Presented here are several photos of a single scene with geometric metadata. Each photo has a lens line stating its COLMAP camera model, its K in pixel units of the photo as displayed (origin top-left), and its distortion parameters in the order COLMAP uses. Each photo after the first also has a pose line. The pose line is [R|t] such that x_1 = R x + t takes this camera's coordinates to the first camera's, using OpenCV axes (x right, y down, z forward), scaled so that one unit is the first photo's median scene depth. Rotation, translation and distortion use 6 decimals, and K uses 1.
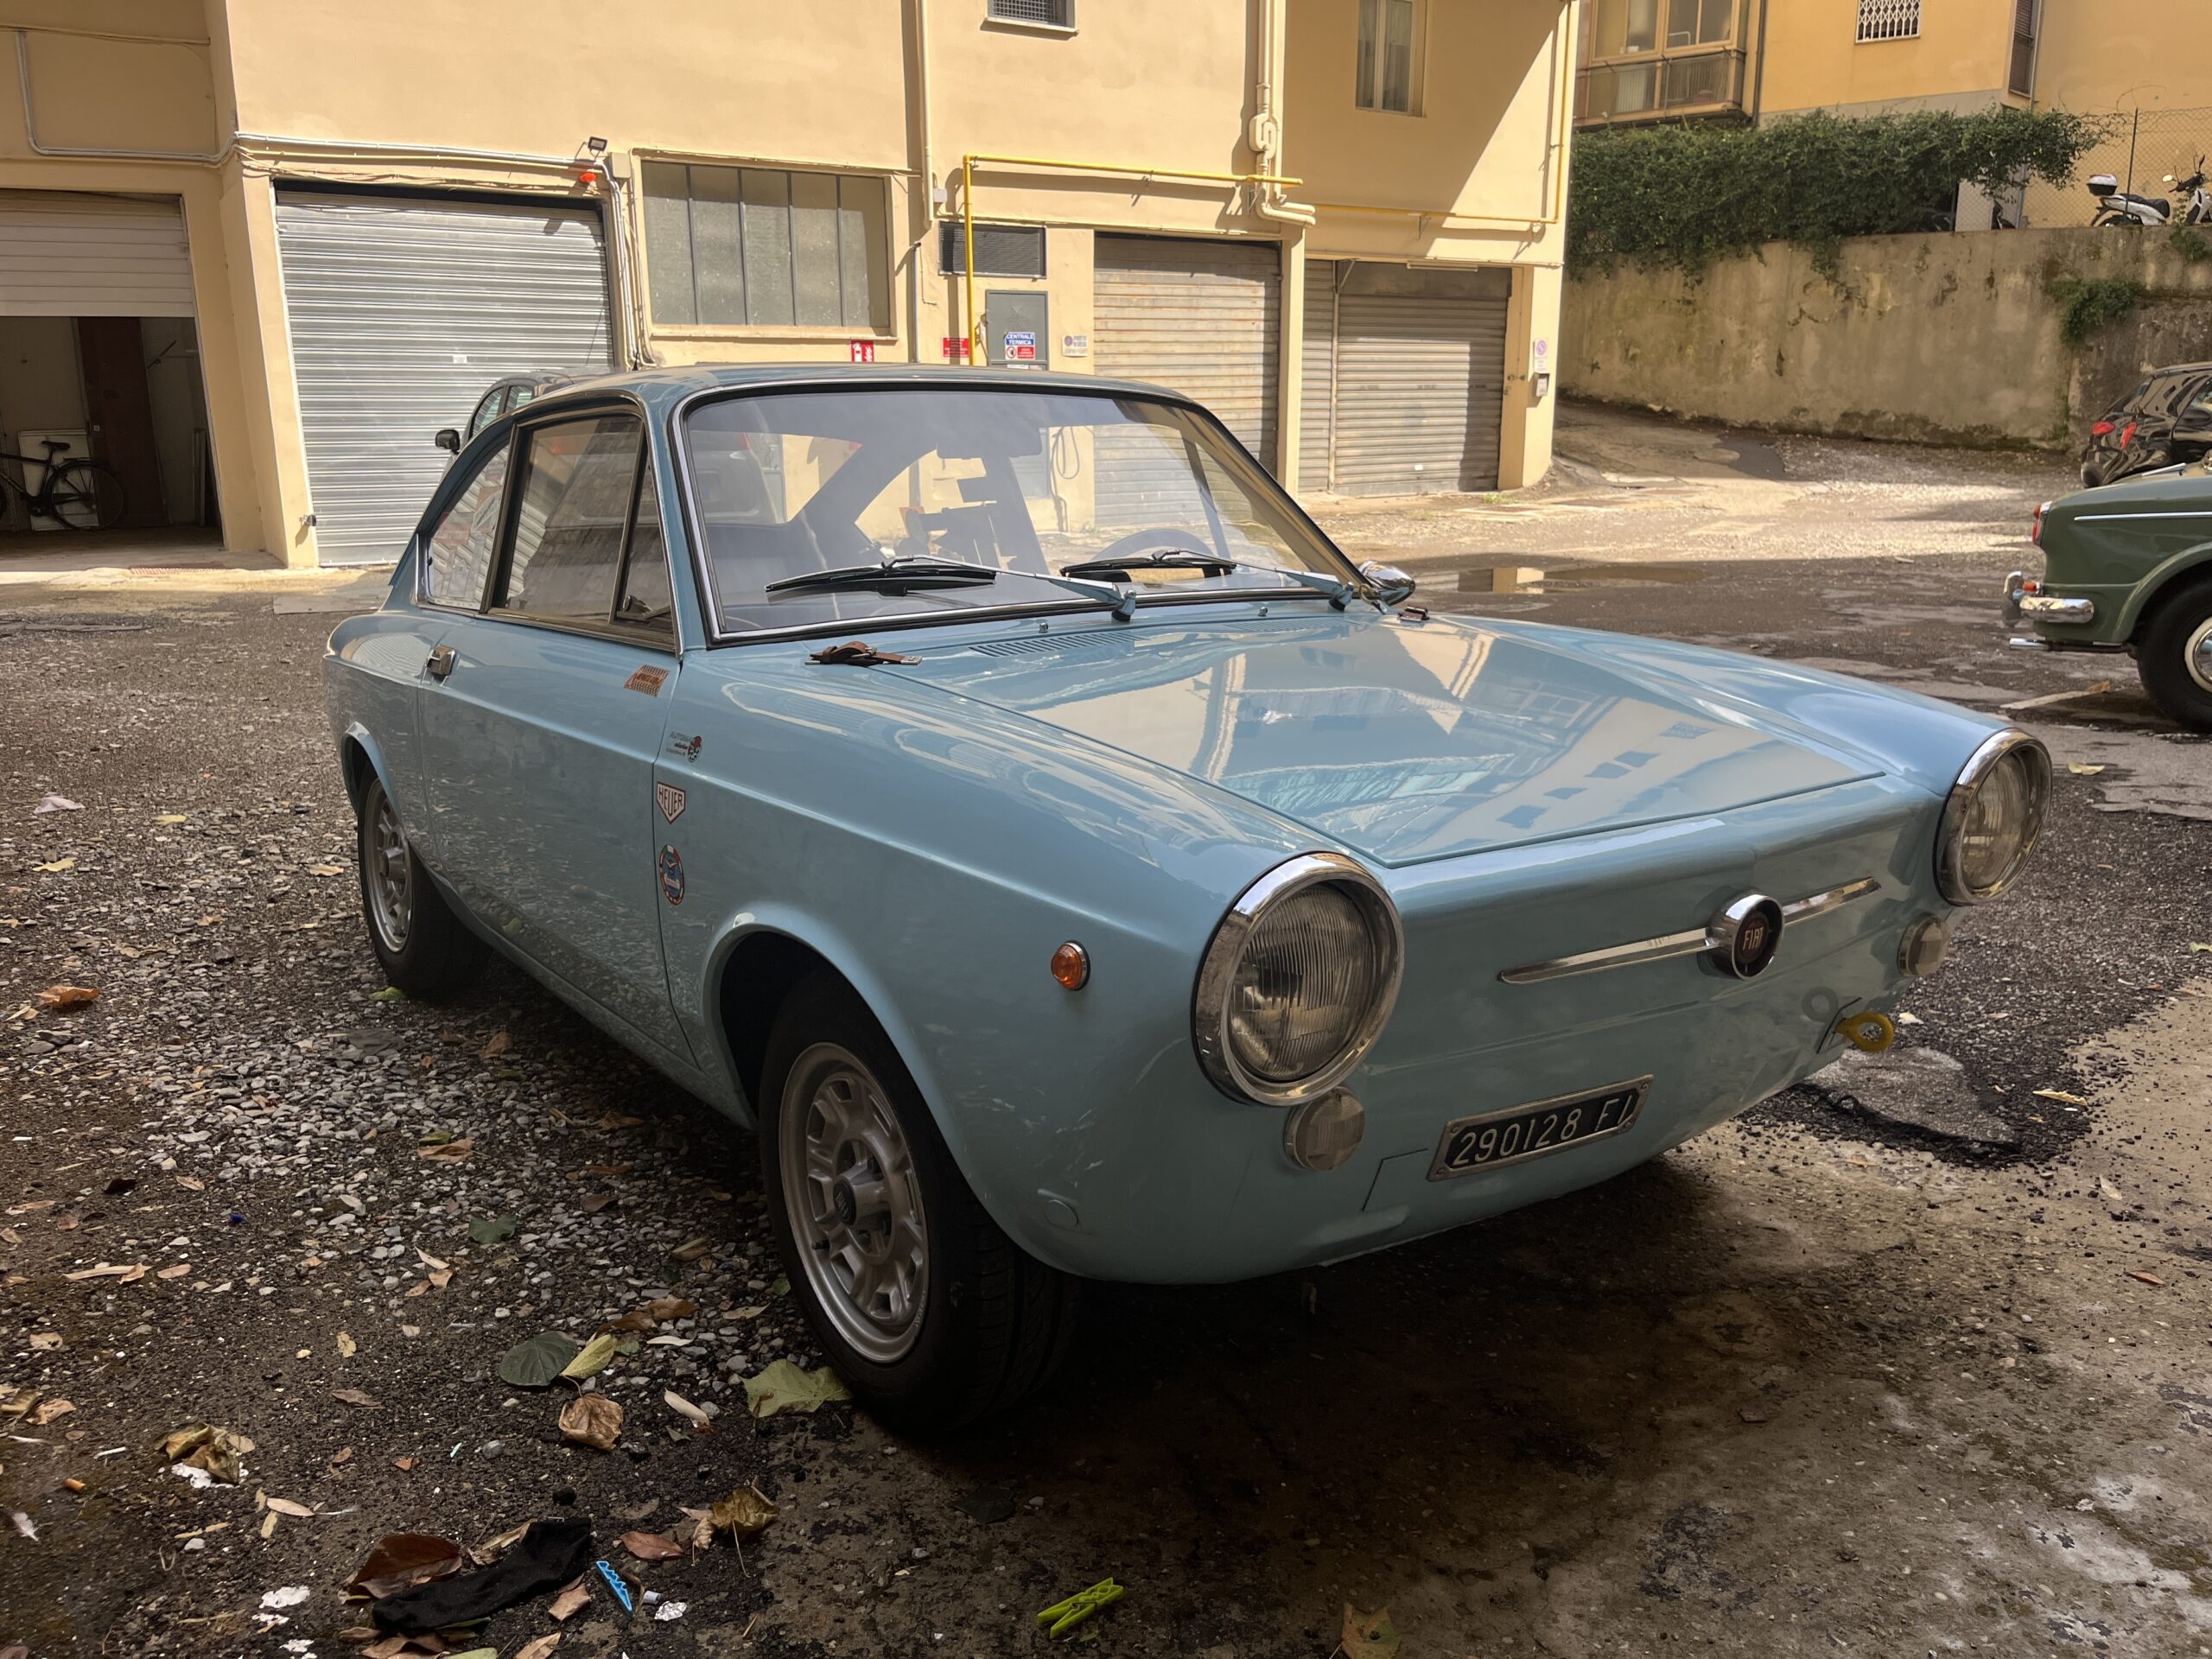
lens RADIAL K [[1677.7, 0, 1106.0], [0, 1677.7, 829.5], [0, 0, 1]] dist [0.059554, -0.078859]
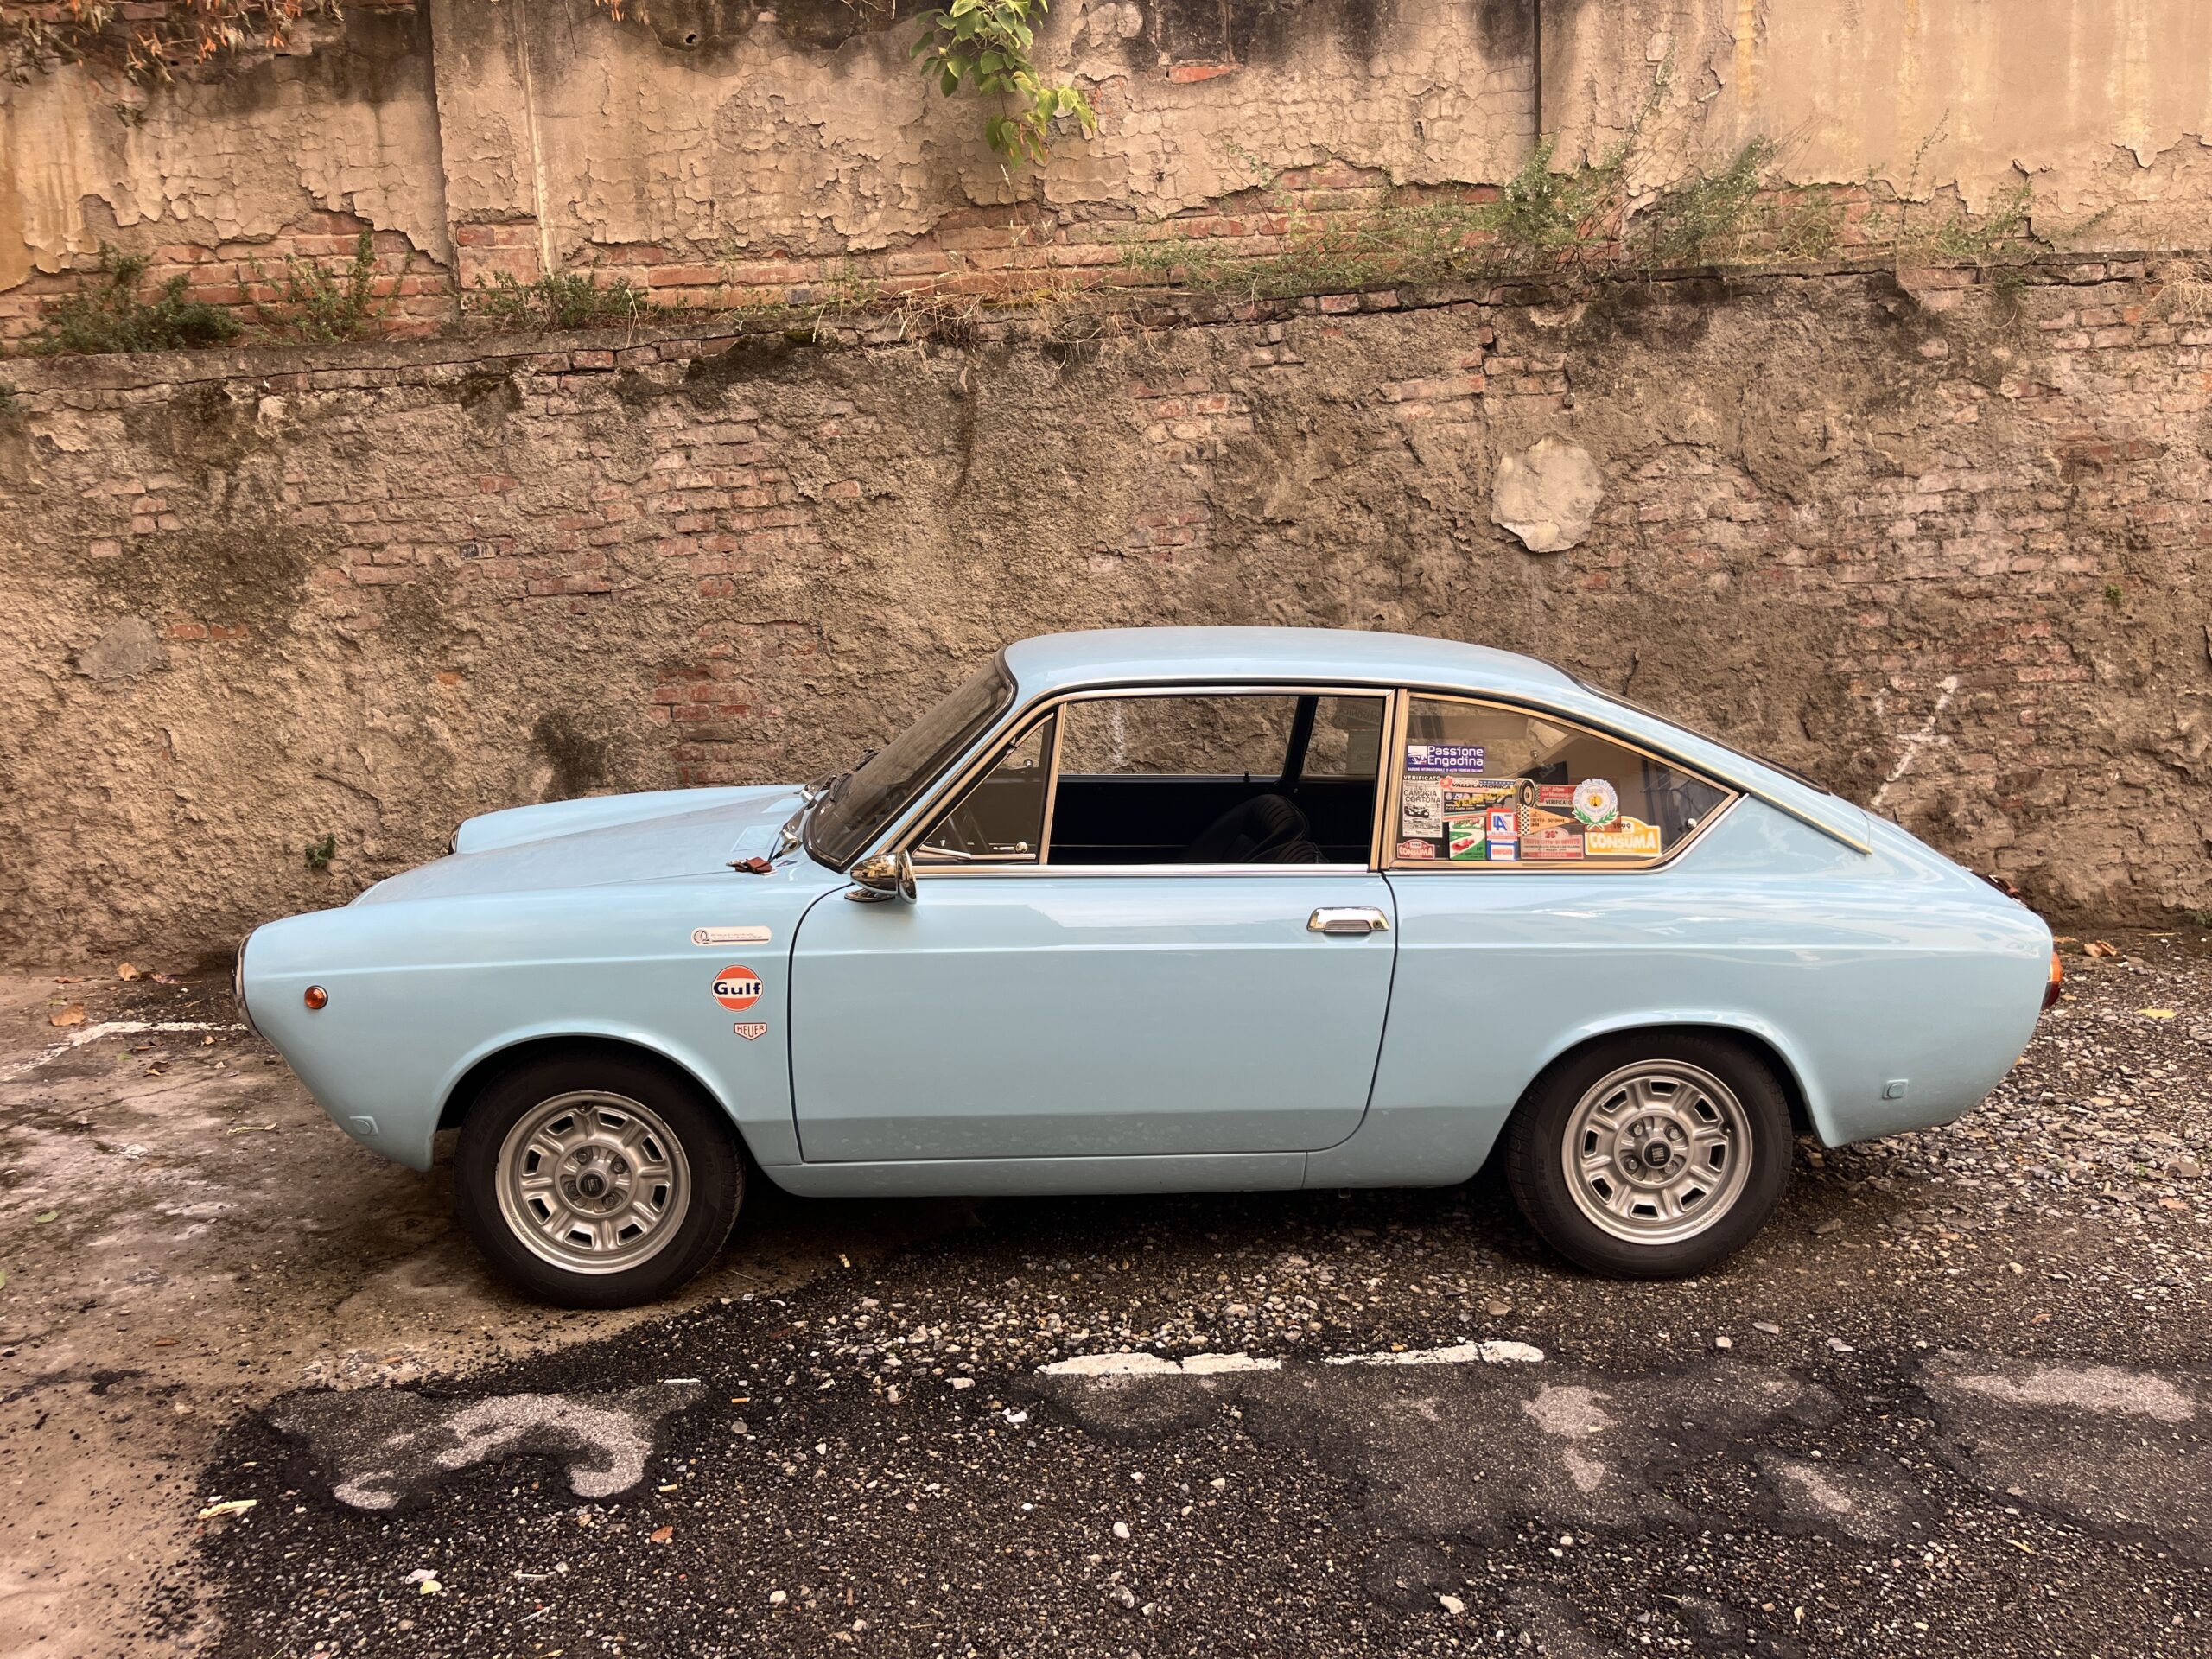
lens RADIAL K [[1686.0, 0, 1097.2], [0, 1686.0, 836.5], [0, 0, 1]] dist [0.041919, -0.046192]
pose [[-0.564797, 0.164440, -0.808680, 0.200402], [-0.153420, 0.941938, 0.298689, -0.107820], [0.810843, 0.292766, -0.506776, 0.355857]]
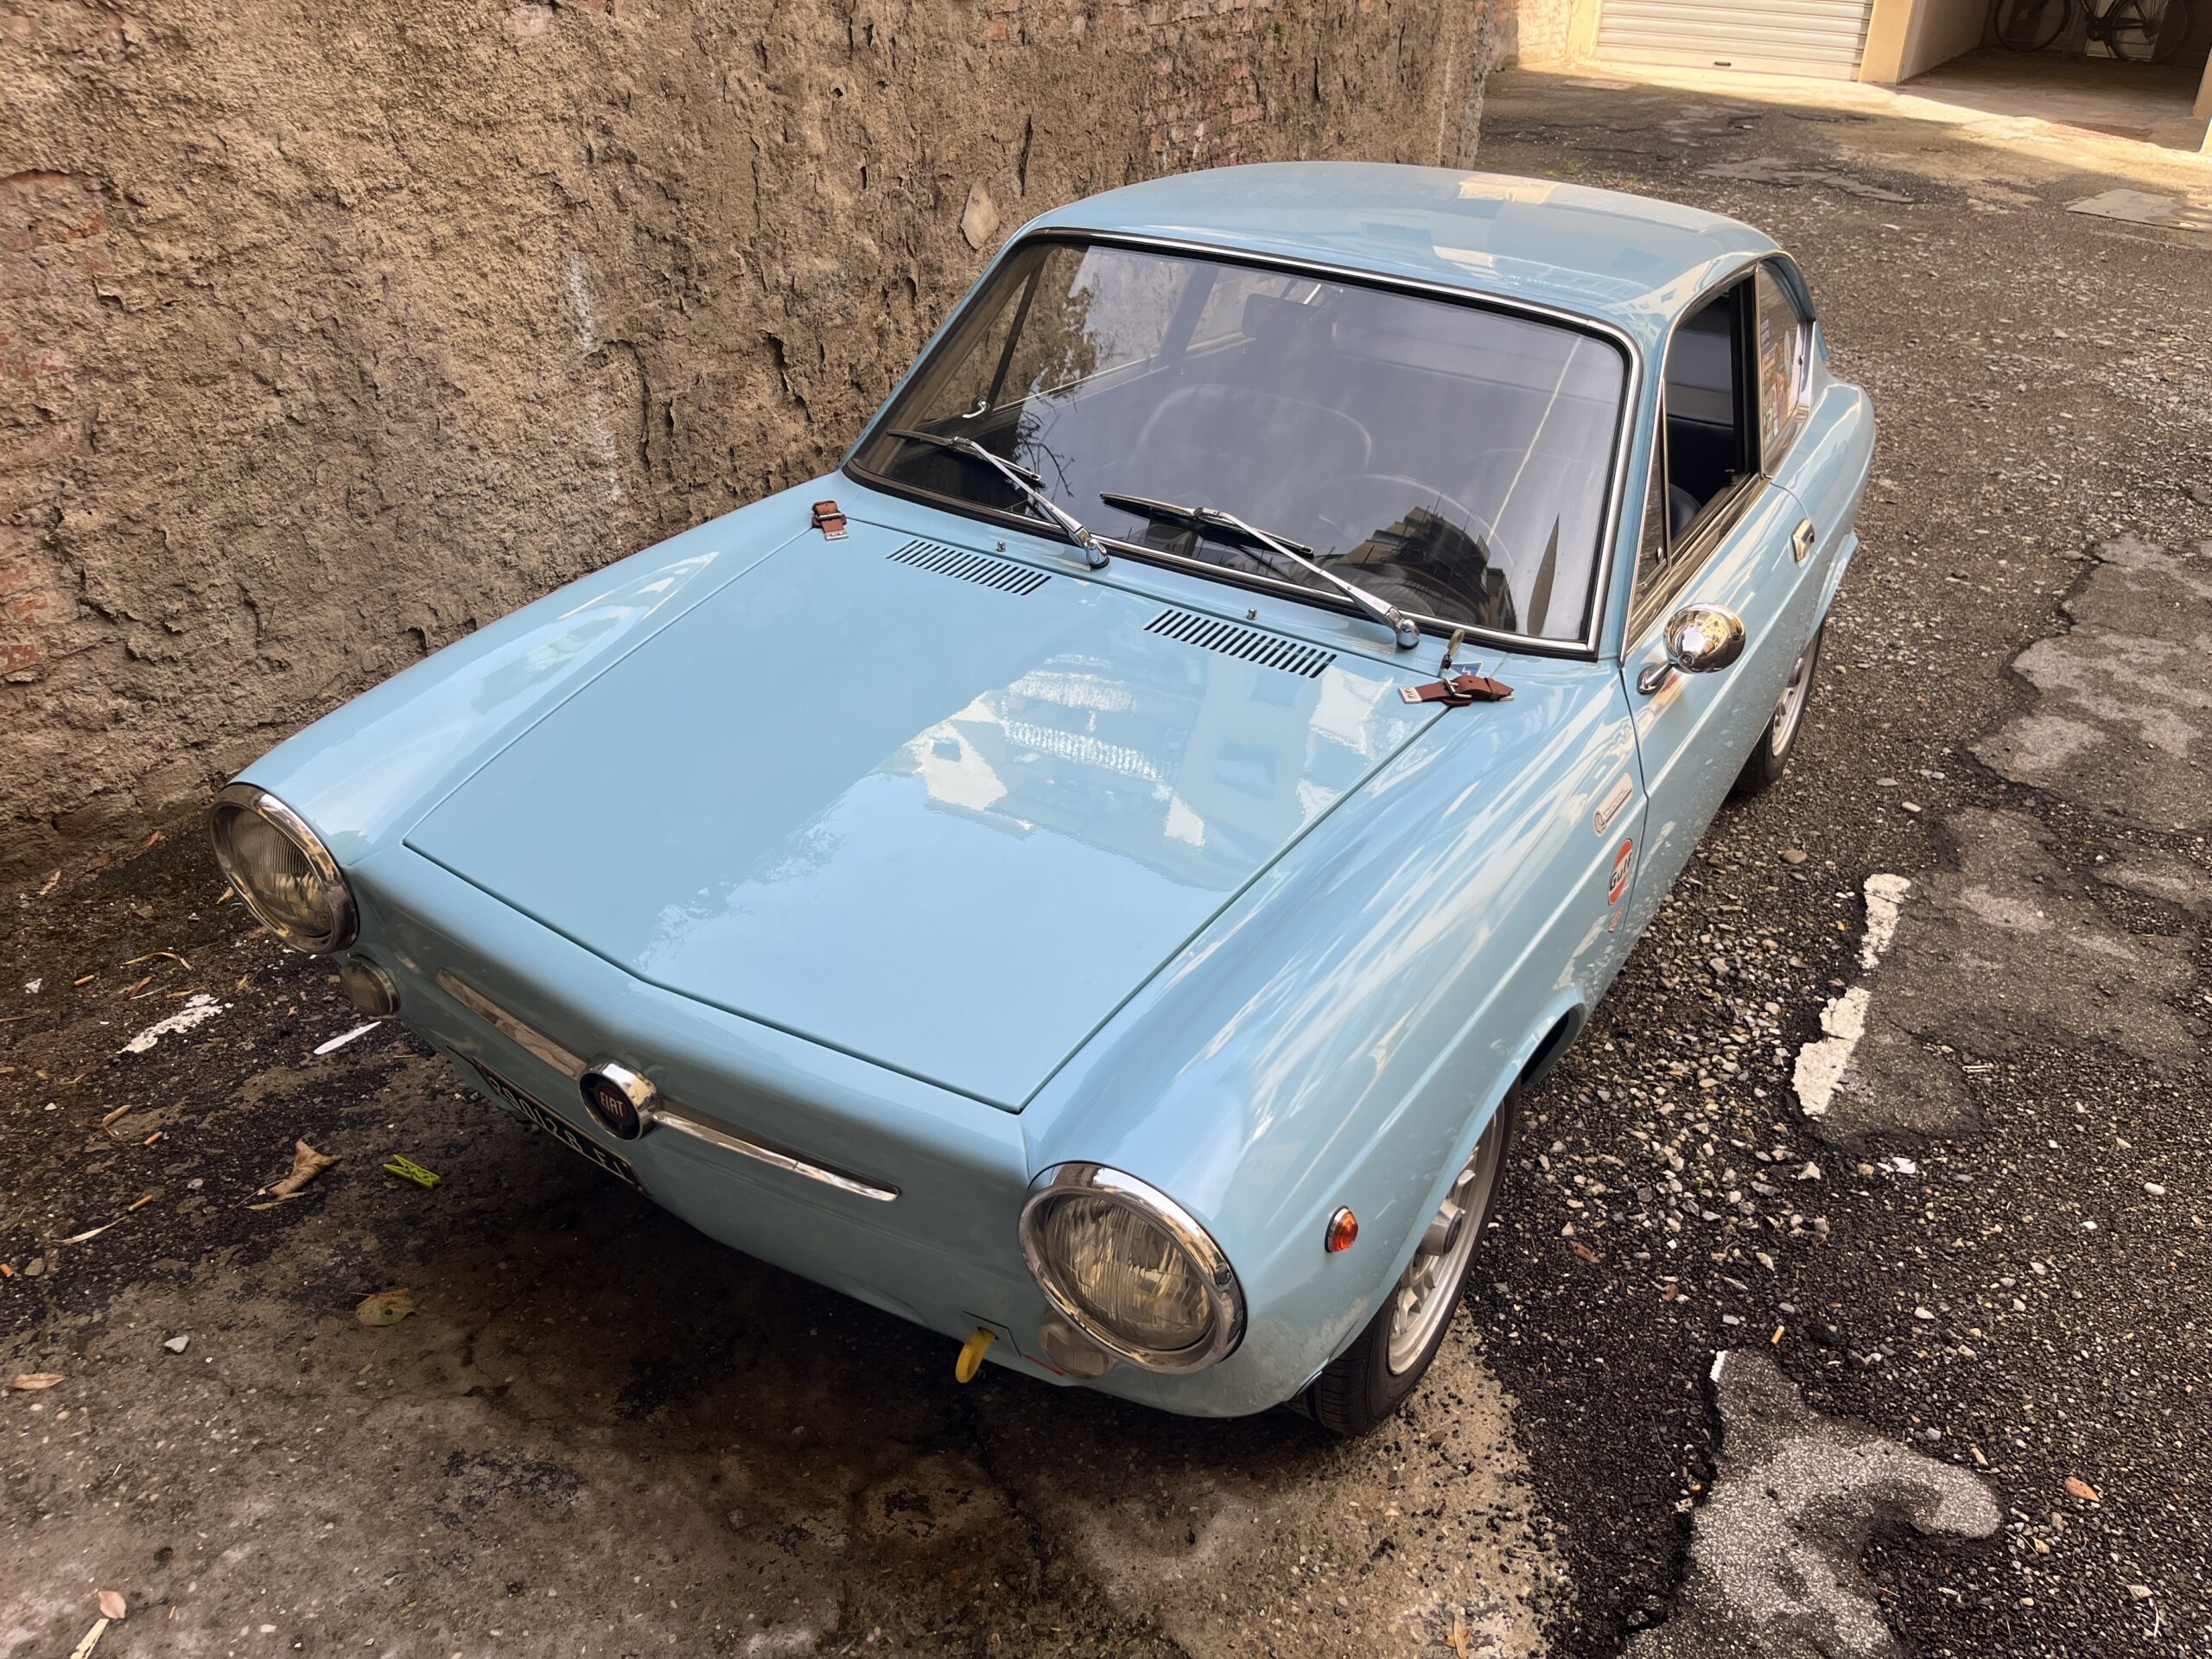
lens RADIAL K [[1689.9, 0, 1106.0], [0, 1689.9, 829.5], [0, 0, 1]] dist [0.032176, -0.033912]
pose [[0.387901, 0.482877, -0.785087, 0.148974], [-0.243262, 0.875215, 0.418119, -0.070292], [0.889020, 0.028793, 0.456963, 0.098668]]
